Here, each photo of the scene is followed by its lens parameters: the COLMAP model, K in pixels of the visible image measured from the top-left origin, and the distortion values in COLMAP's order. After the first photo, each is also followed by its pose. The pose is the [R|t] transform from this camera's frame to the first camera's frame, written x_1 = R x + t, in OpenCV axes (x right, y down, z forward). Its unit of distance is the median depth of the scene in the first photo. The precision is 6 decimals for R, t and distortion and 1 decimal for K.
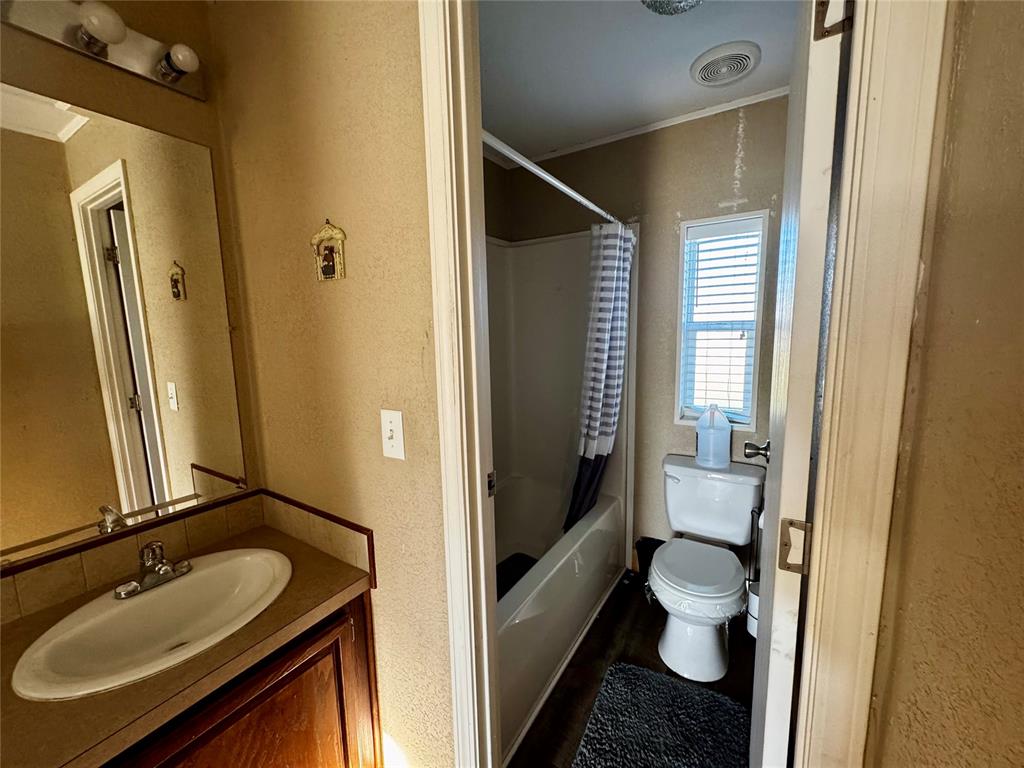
lens RADIAL K [[409.3, 0, 511.0], [0, 409.3, 384.2], [0, 0, 1]] dist [-0.001894, 0.000306]
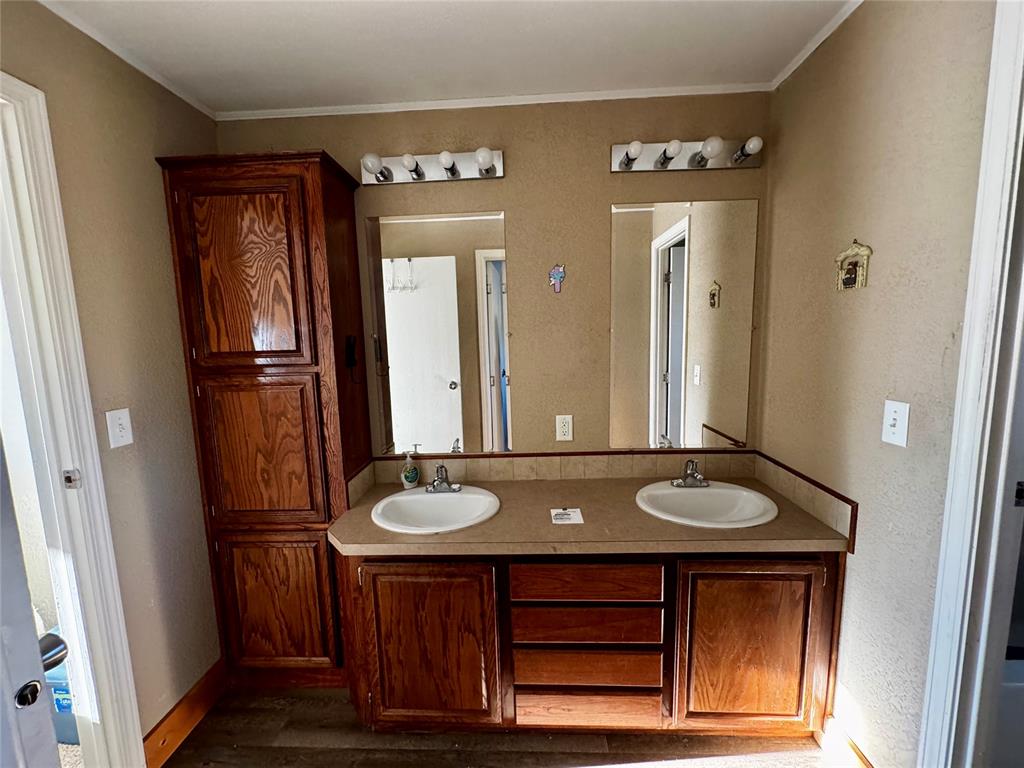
lens RADIAL K [[409.3, 0, 511.0], [0, 409.3, 384.2], [0, 0, 1]] dist [-0.001894, 0.000306]
pose [[0.501889, 0.114077, -0.857376, 0.121841], [-0.103482, 0.992064, 0.071422, 0.041123], [0.858720, 0.052877, 0.509710, -0.450094]]
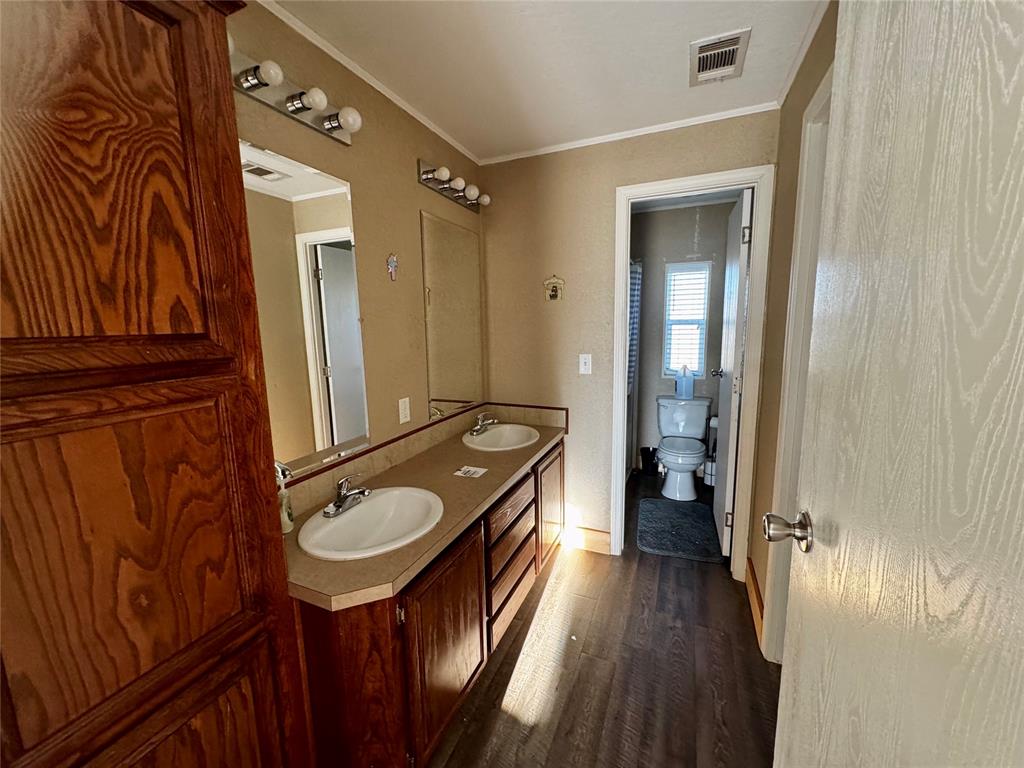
lens RADIAL K [[404.1, 0, 510.8], [0, 404.1, 386.3], [0, 0, 1]] dist [-0.001431, 0.000113]
pose [[0.987505, -0.021047, 0.156175, -1.009039], [0.019681, 0.999753, 0.010288, 0.202237], [-0.156353, -0.007085, 0.987676, -1.205578]]
